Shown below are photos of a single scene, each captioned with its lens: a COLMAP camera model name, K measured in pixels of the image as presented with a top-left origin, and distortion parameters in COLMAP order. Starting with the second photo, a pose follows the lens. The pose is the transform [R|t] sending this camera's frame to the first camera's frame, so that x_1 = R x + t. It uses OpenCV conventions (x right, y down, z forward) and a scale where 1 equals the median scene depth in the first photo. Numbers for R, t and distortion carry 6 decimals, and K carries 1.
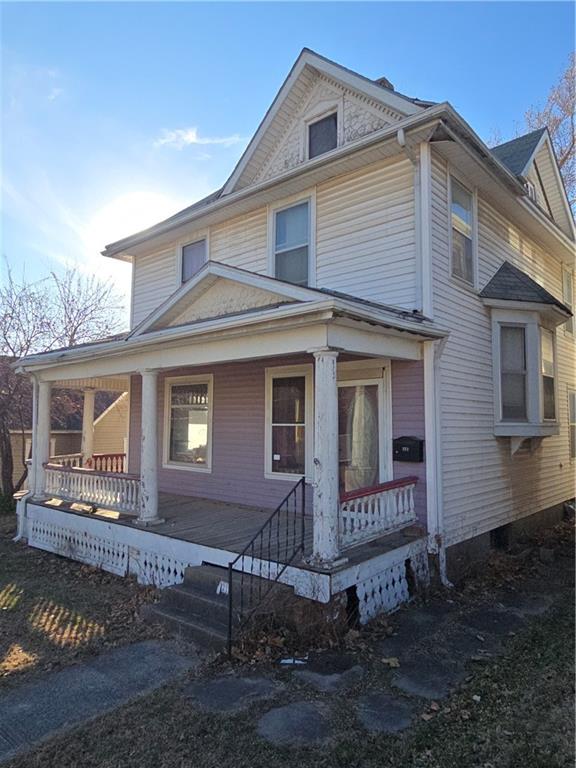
lens RADIAL K [[524.1, 0, 289.2], [0, 524.1, 383.2], [0, 0, 1]] dist [-0.005760, -0.000926]
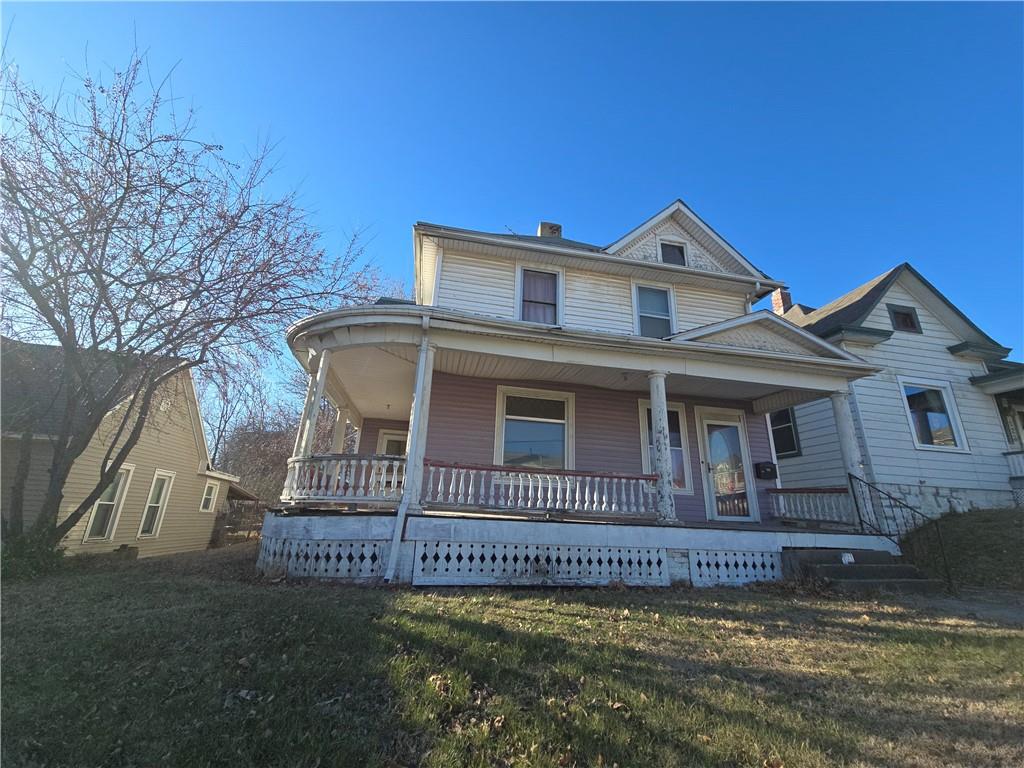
lens RADIAL K [[412.7, 0, 510.8], [0, 412.7, 387.0], [0, 0, 1]] dist [0.000964, -0.000958]
pose [[0.604983, 0.264984, 0.750852, -1.015727], [-0.103156, 0.961136, -0.256080, 0.234691], [-0.789528, 0.077469, 0.608806, 0.707555]]
